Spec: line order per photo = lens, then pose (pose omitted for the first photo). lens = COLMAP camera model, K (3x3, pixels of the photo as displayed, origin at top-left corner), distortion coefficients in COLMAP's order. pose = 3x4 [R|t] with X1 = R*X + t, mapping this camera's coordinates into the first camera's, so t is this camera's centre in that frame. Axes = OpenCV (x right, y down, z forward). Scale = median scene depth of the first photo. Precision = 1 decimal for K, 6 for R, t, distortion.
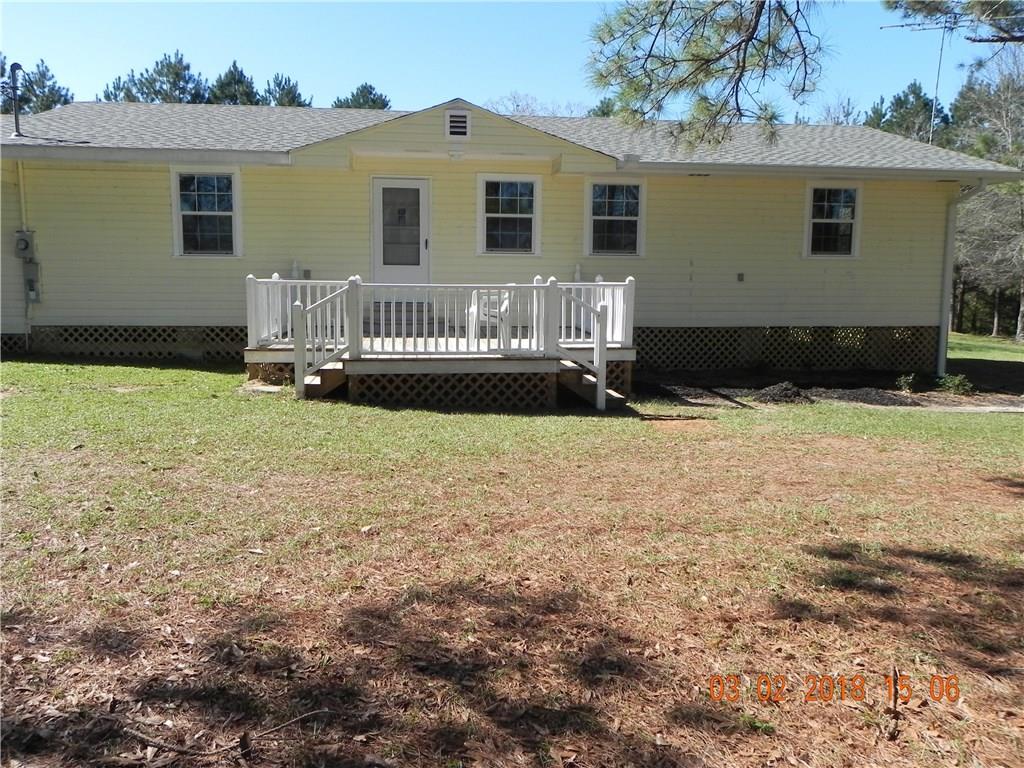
lens RADIAL K [[768.8, 0, 513.8], [0, 768.8, 381.5], [0, 0, 1]] dist [-0.003182, -0.005315]
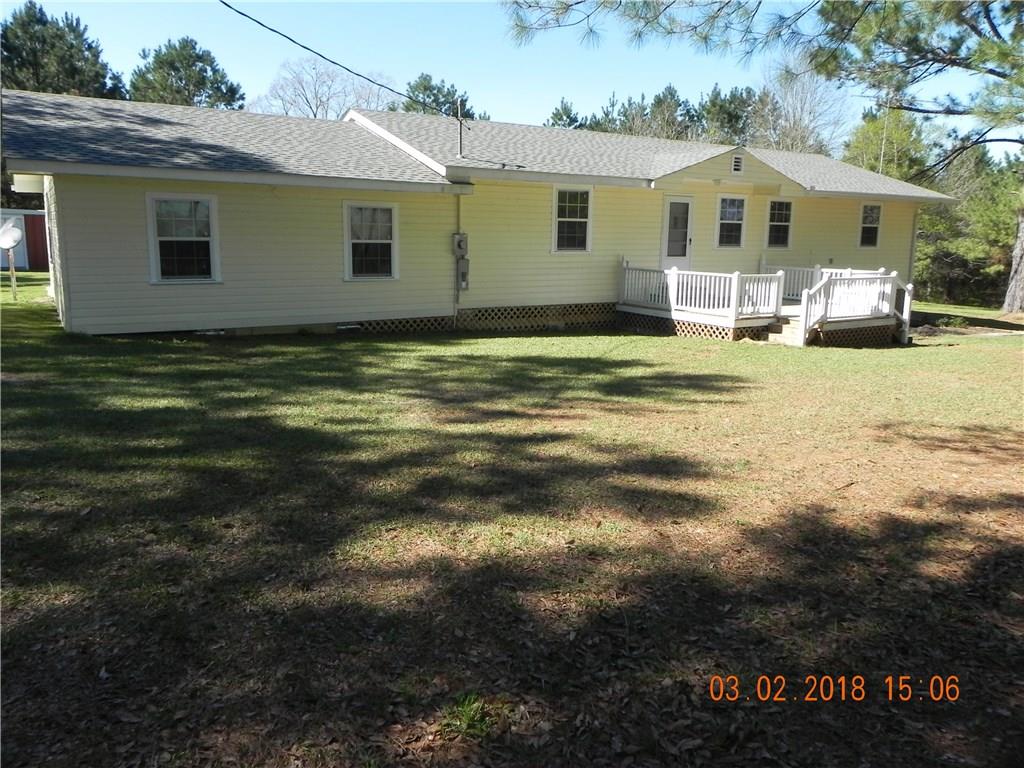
lens RADIAL K [[768.8, 0, 514.0], [0, 768.8, 390.3], [0, 0, 1]] dist [-0.003182, -0.005315]
pose [[0.901786, -0.083485, 0.424043, -1.053011], [0.054491, 0.995299, 0.080069, -0.034325], [-0.428734, -0.049098, 0.902096, -0.176927]]
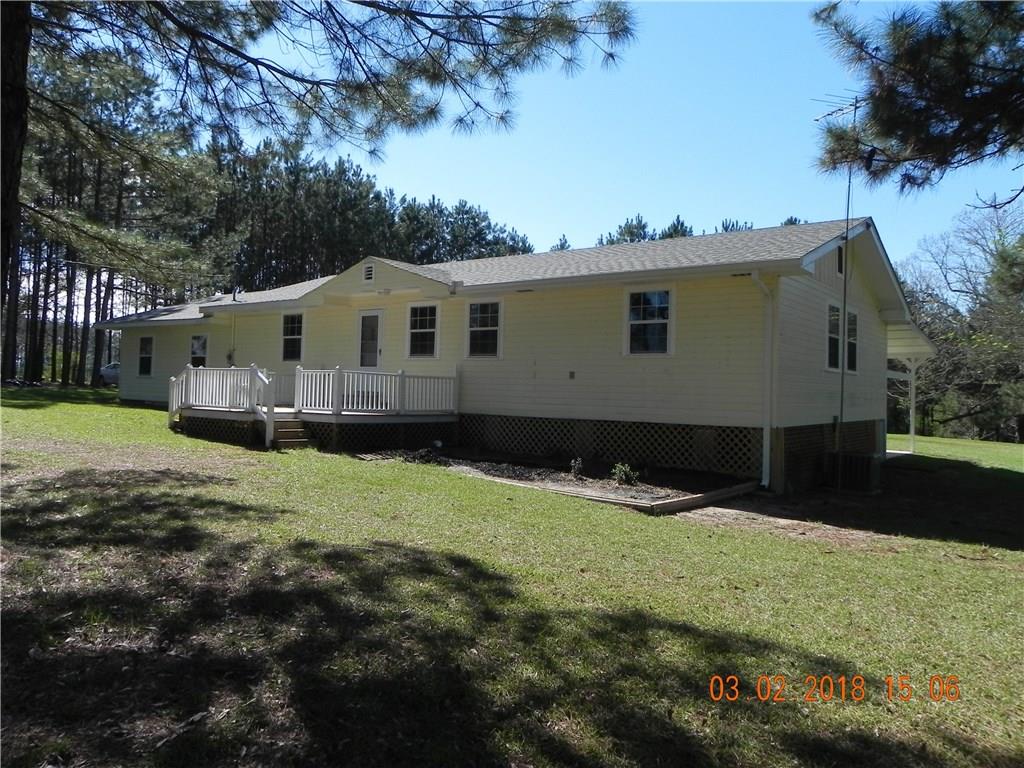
lens RADIAL K [[768.8, 0, 513.8], [0, 768.8, 380.1], [0, 0, 1]] dist [-0.003182, -0.005315]
pose [[0.707761, 0.005271, -0.706433, 1.094601], [-0.099847, 0.990681, -0.092642, -0.016415], [0.699361, 0.136104, 0.701691, 0.160648]]
